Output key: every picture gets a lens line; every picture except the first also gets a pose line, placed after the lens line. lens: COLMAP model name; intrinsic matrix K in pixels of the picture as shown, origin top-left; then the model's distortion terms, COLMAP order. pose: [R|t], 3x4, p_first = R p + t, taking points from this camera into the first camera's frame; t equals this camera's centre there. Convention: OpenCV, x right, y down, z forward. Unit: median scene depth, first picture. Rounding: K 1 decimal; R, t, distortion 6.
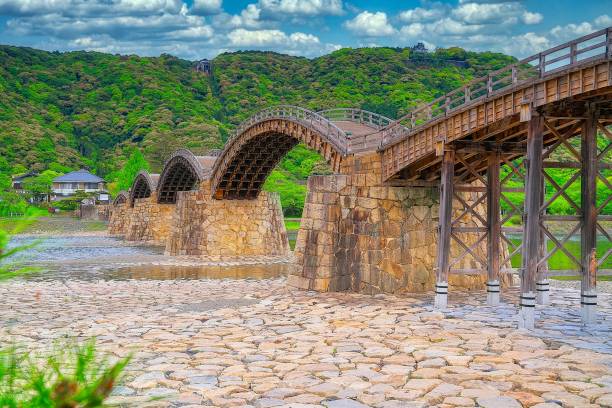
lens RADIAL K [[747.8, 0, 297.6], [0, 747.8, 204.4], [0, 0, 1]] dist [0.032760, 0.008568]
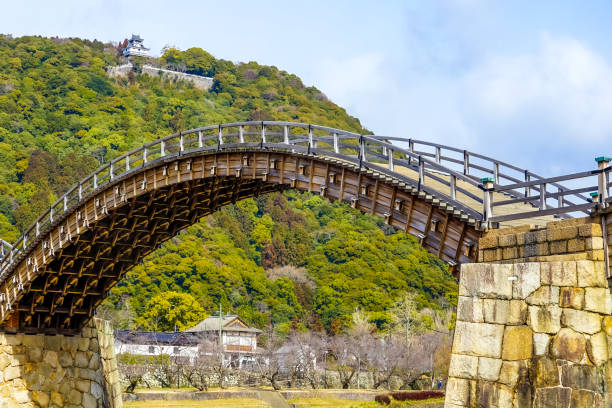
lens RADIAL K [[1580.9, 0, 306.0], [0, 1580.9, 204.0], [0, 0, 1]] dist [-0.010587, -0.607273]
pose [[0.956626, 0.028868, 0.289884, -0.178322], [0.002028, 0.994394, -0.105716, 0.014164], [-0.291310, 0.101718, 0.951205, 0.043073]]
